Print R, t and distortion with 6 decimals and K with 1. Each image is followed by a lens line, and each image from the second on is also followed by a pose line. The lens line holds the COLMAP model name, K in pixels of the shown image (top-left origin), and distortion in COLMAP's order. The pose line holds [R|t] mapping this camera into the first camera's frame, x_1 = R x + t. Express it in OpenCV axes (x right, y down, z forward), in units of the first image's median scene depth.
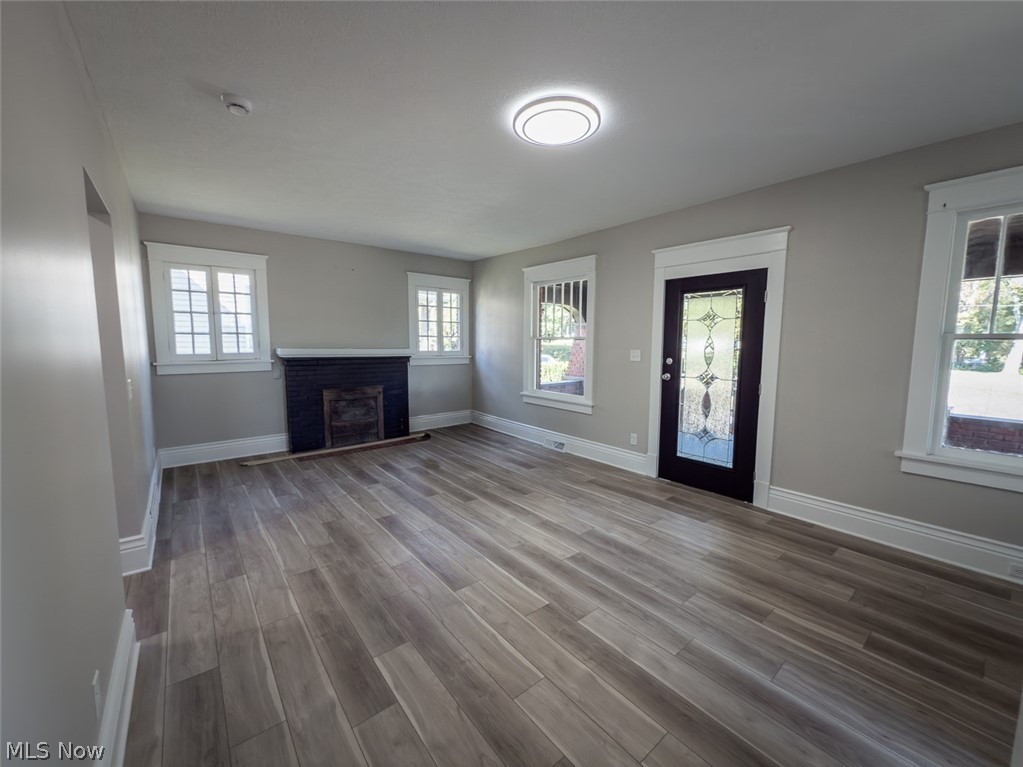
lens RADIAL K [[410.6, 0, 512.7], [0, 410.6, 381.7], [0, 0, 1]] dist [-0.001528, -0.000275]
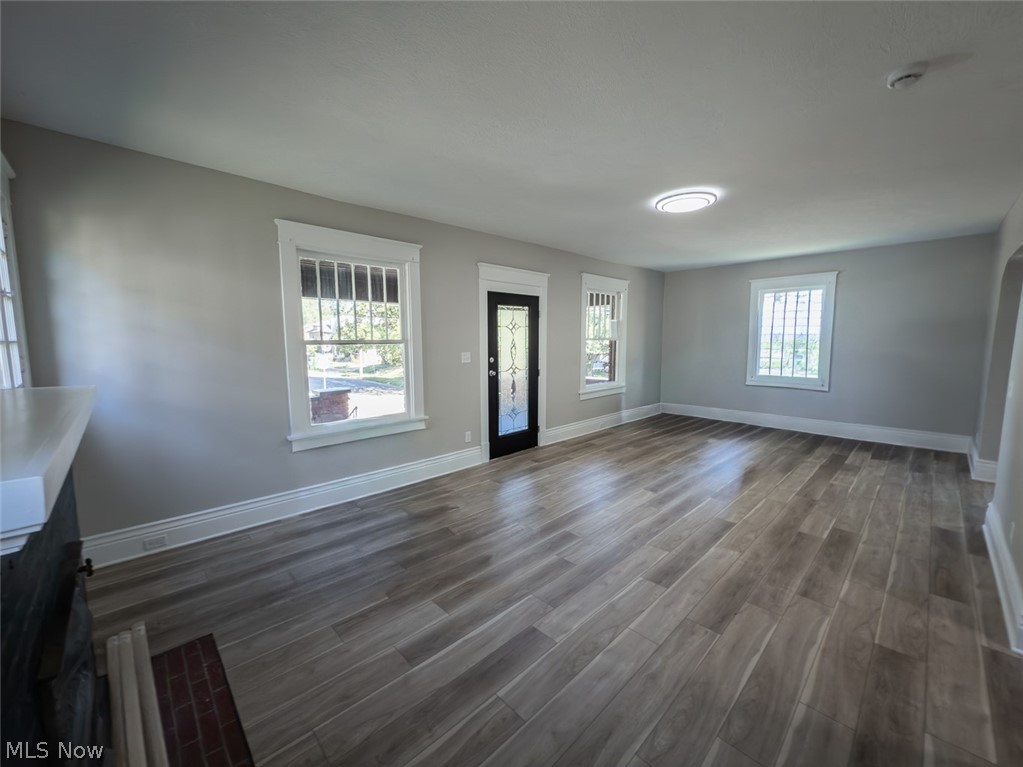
lens RADIAL K [[410.6, 0, 511.9], [0, 410.6, 382.3], [0, 0, 1]] dist [-0.001528, -0.000275]
pose [[-0.090806, -0.110225, 0.989750, -0.938232], [0.106265, 0.987109, 0.119680, -0.141920], [-0.990183, 0.116044, -0.077923, 1.210616]]
